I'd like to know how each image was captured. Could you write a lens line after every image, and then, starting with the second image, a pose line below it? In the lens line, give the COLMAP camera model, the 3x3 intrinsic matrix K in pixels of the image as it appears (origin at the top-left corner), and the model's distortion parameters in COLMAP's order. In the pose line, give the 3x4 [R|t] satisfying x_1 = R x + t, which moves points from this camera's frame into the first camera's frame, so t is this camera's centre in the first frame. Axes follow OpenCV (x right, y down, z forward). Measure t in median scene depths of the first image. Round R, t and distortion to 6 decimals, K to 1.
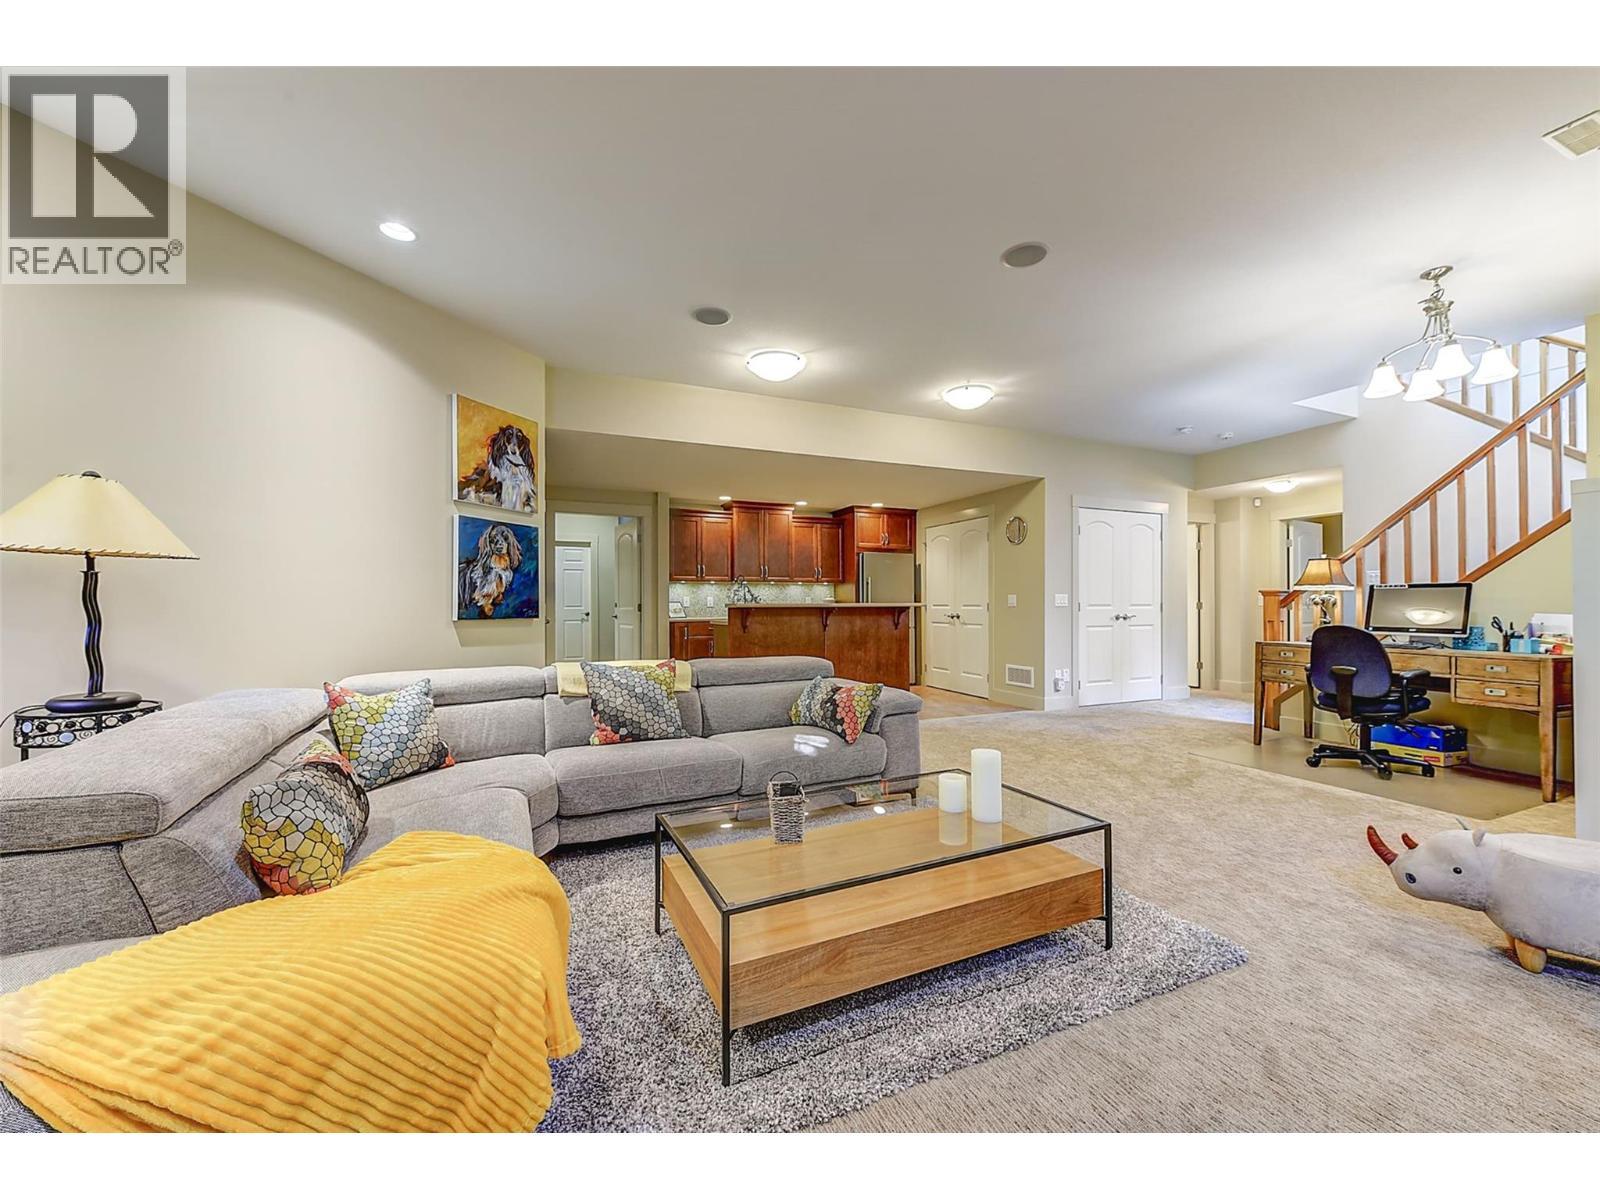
lens RADIAL K [[732.9, 0, 807.8], [0, 732.9, 602.0], [0, 0, 1]] dist [-0.001037, -0.000959]
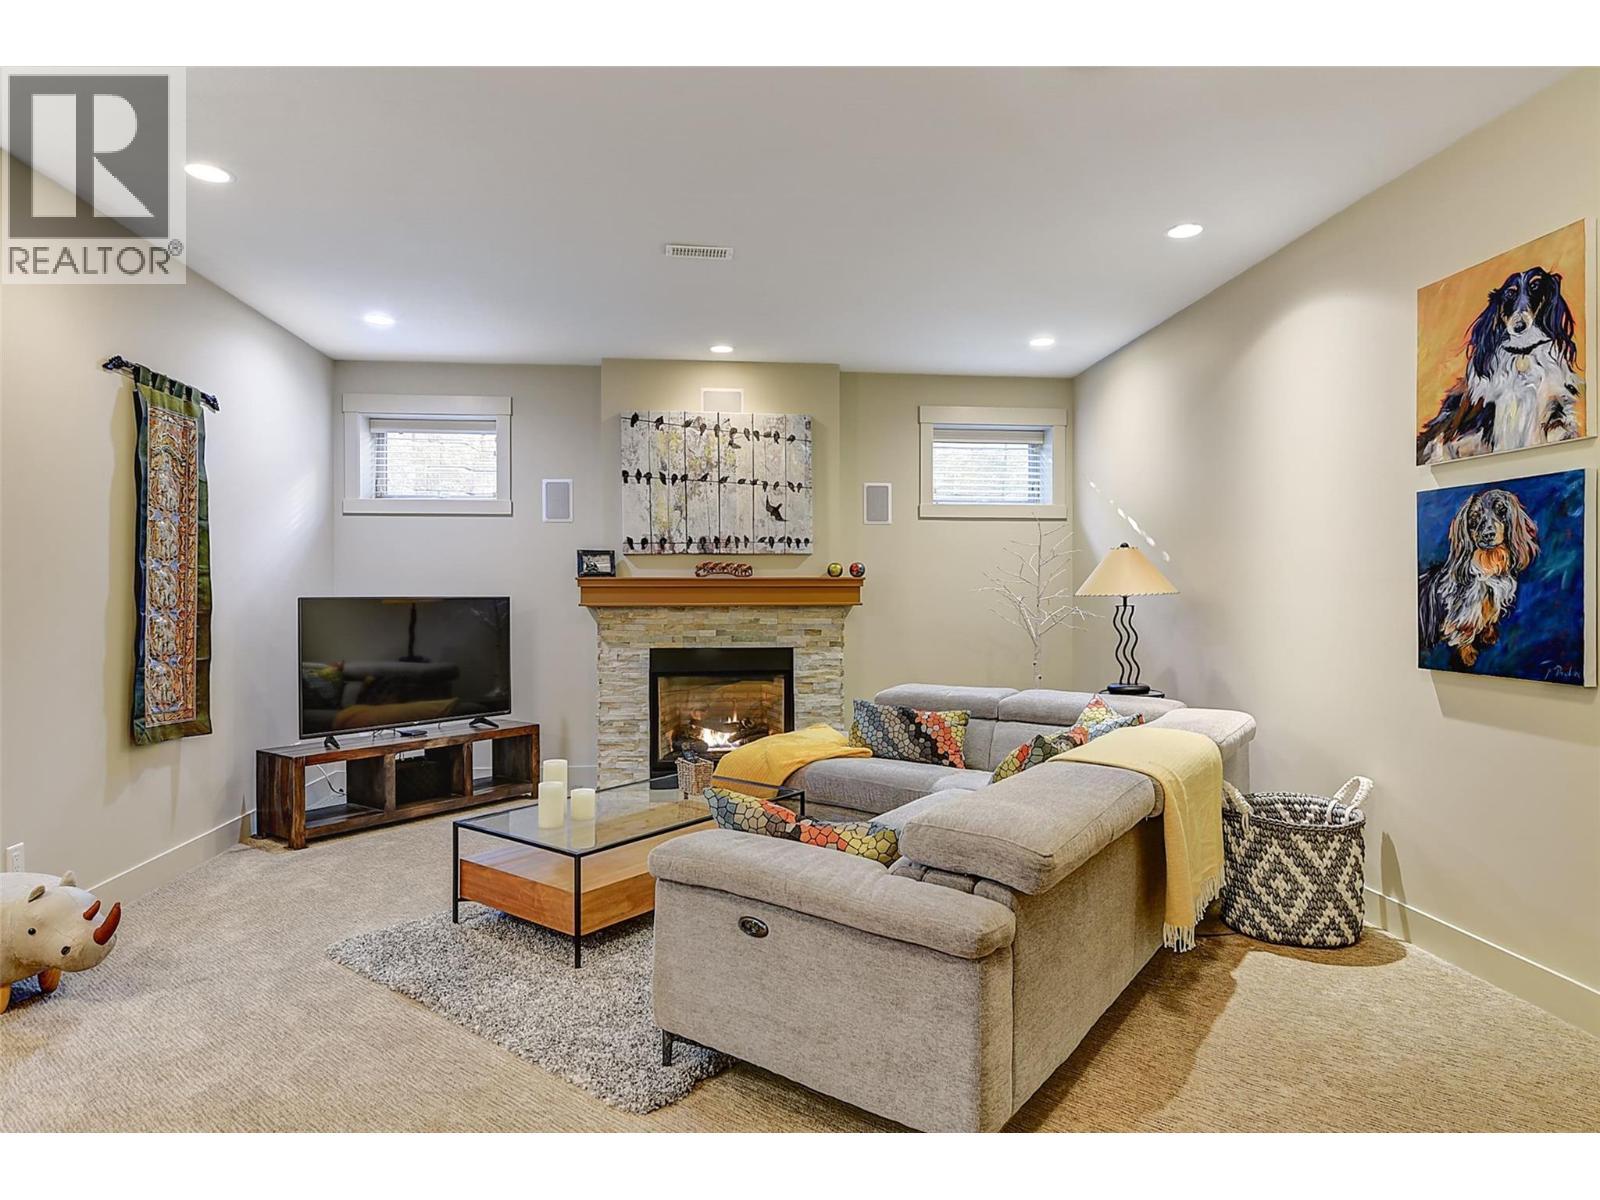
lens RADIAL K [[949.3, 0, 800.0], [0, 949.3, 600.0], [0, 0, 1]] dist [0.004283, -0.000045]
pose [[-0.914916, 0.009025, -0.403543, 0.276973], [0.009416, 0.999955, 0.001015, -0.033668], [0.403534, -0.002871, -0.914960, 1.395963]]
